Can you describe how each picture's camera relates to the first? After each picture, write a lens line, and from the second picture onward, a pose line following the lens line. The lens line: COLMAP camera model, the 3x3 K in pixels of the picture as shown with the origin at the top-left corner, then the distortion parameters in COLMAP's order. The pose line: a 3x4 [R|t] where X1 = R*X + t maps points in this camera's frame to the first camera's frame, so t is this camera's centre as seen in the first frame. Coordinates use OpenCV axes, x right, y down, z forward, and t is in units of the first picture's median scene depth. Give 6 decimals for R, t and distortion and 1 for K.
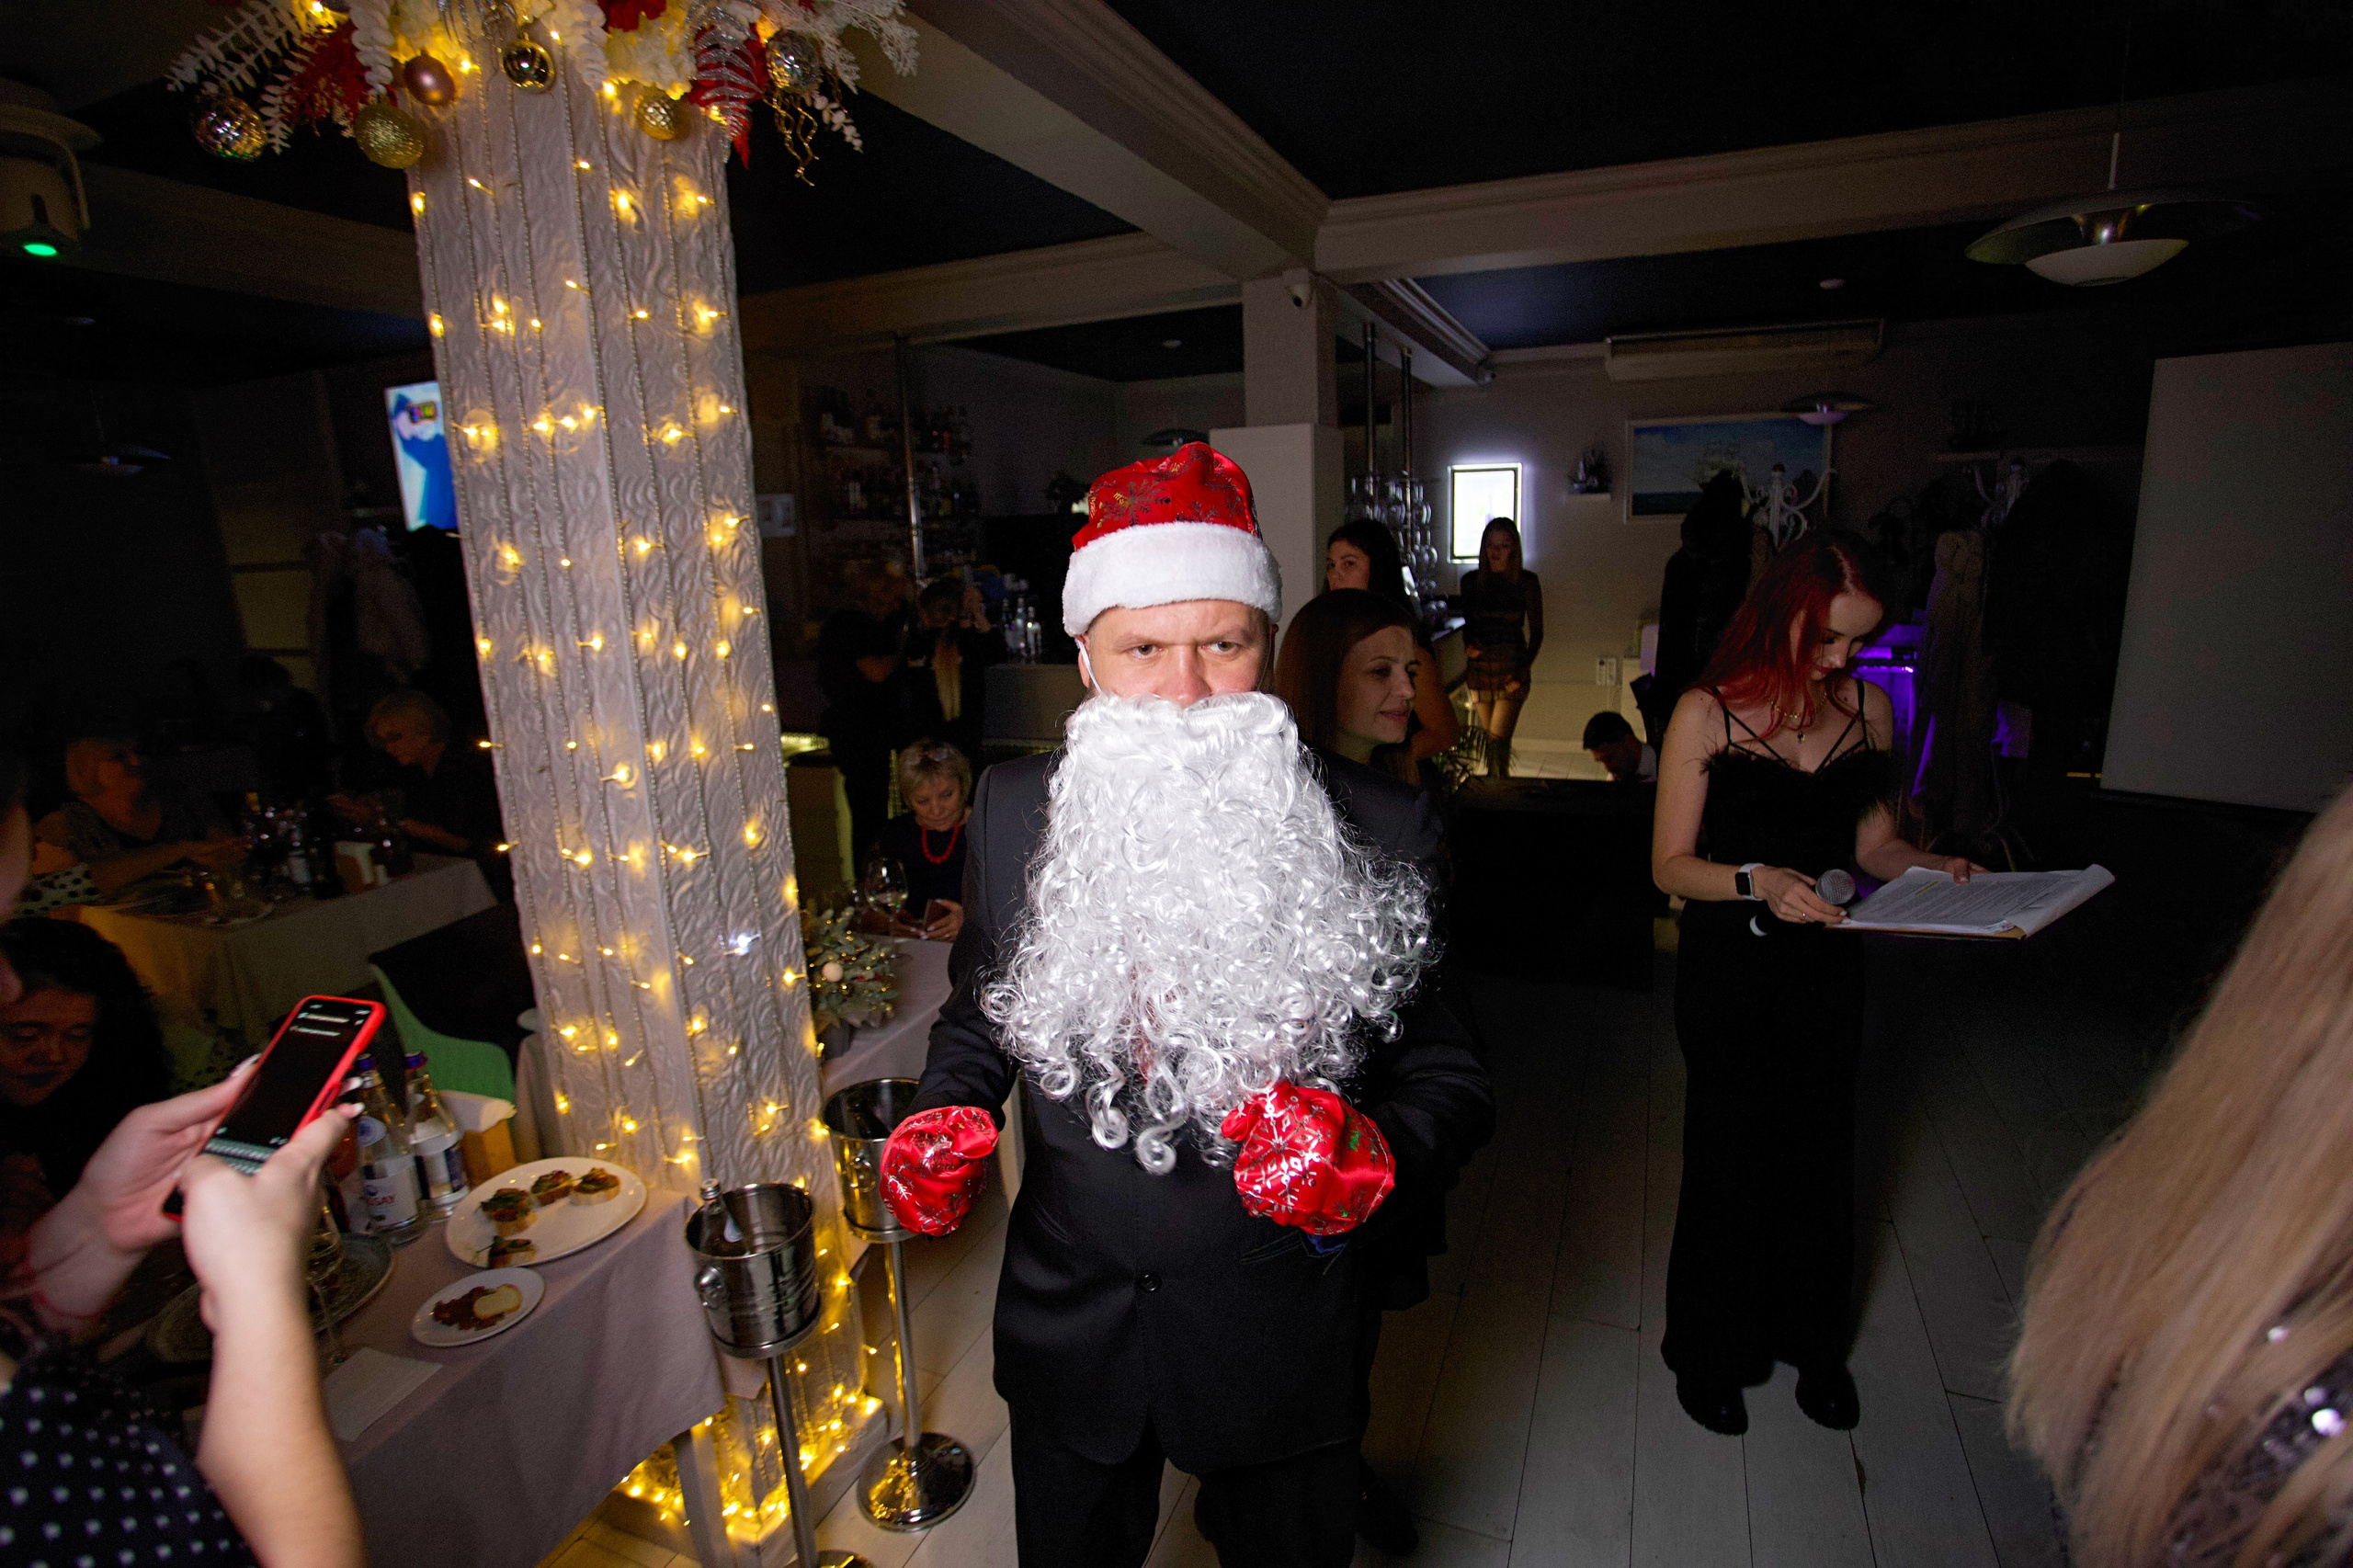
lens RADIAL K [[1151.8, 0, 1187.9], [0, 1151.8, 783.5], [0, 0, 1]] dist [-0.065834, 0.027441]
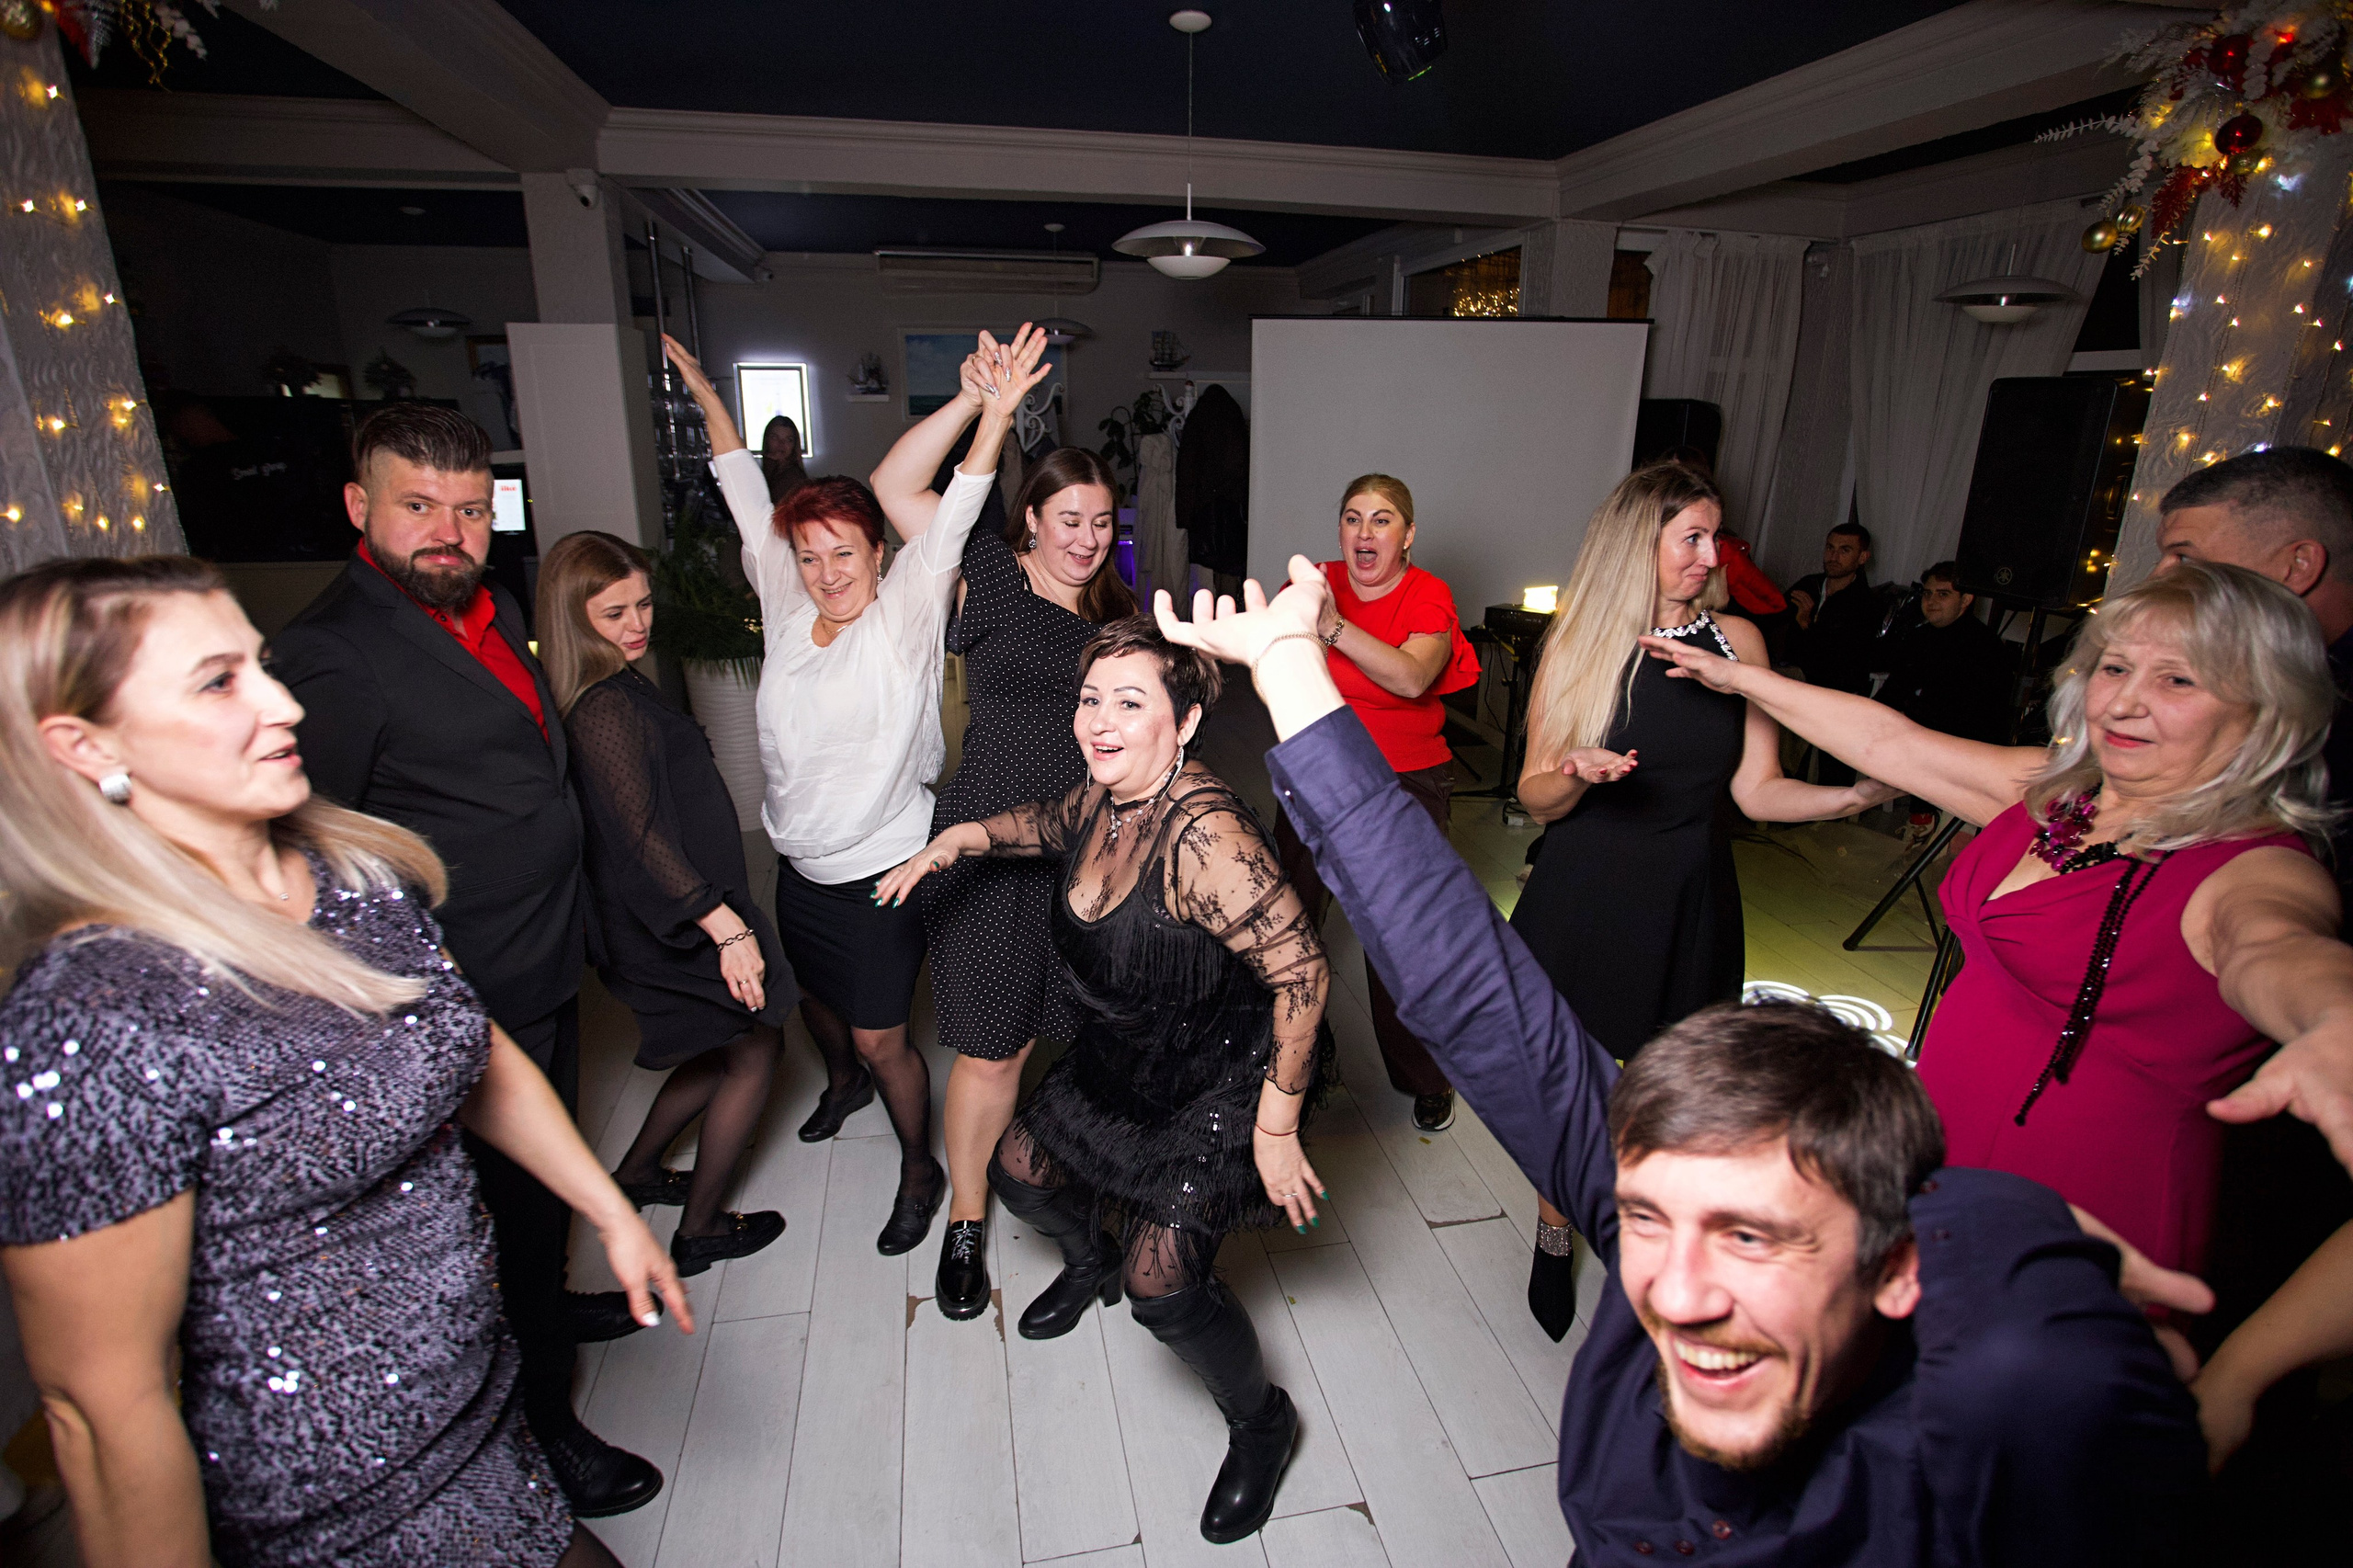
lens RADIAL K [[1151.8, 0, 1187.9], [0, 1151.8, 783.5], [0, 0, 1]] dist [-0.065834, 0.027441]
pose [[0.829924, -0.131577, 0.542138, -0.177552], [0.084357, 0.990213, 0.111188, 0.097449], [-0.551462, -0.046544, 0.832901, -0.463048]]
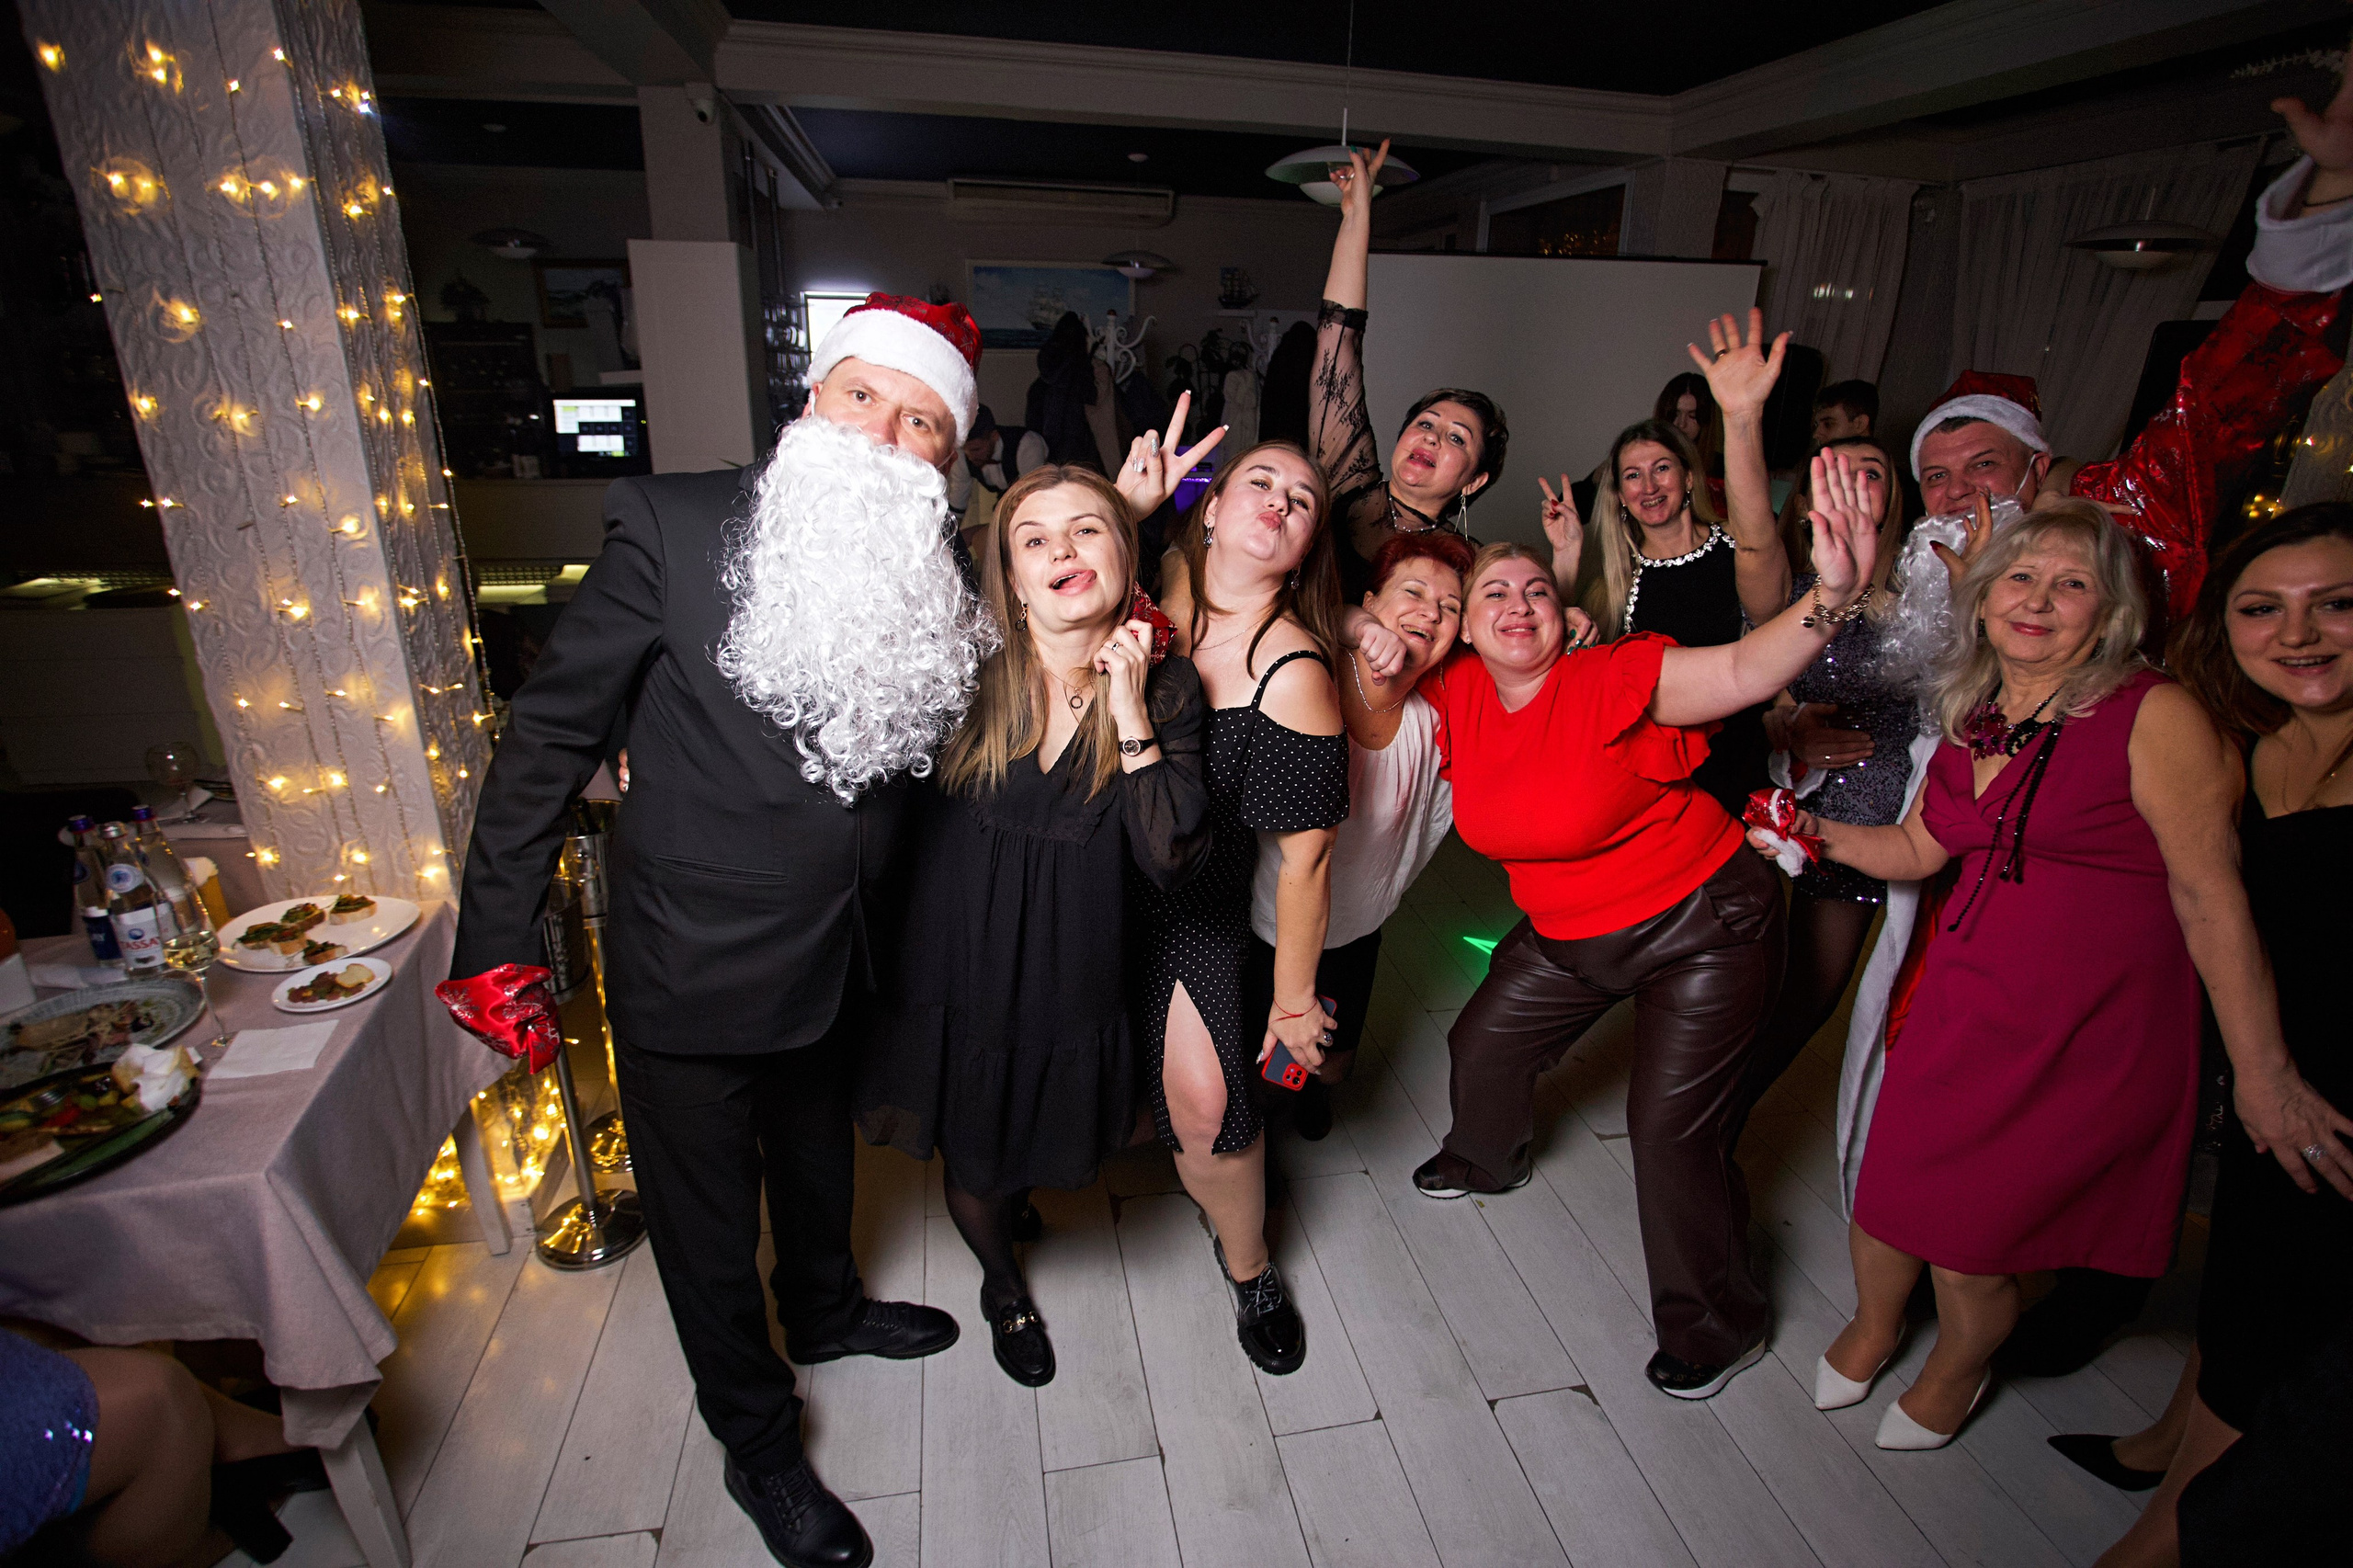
lens RADIAL K [[1151.8, 0, 1187.9], [0, 1151.8, 783.5], [0, 0, 1]] dist [-0.065834, 0.027441]
pose [[0.835832, -0.138484, 0.531232, -0.395169], [0.065817, 0.985959, 0.153469, 0.117319], [-0.545026, -0.093310, 0.833210, -0.358432]]
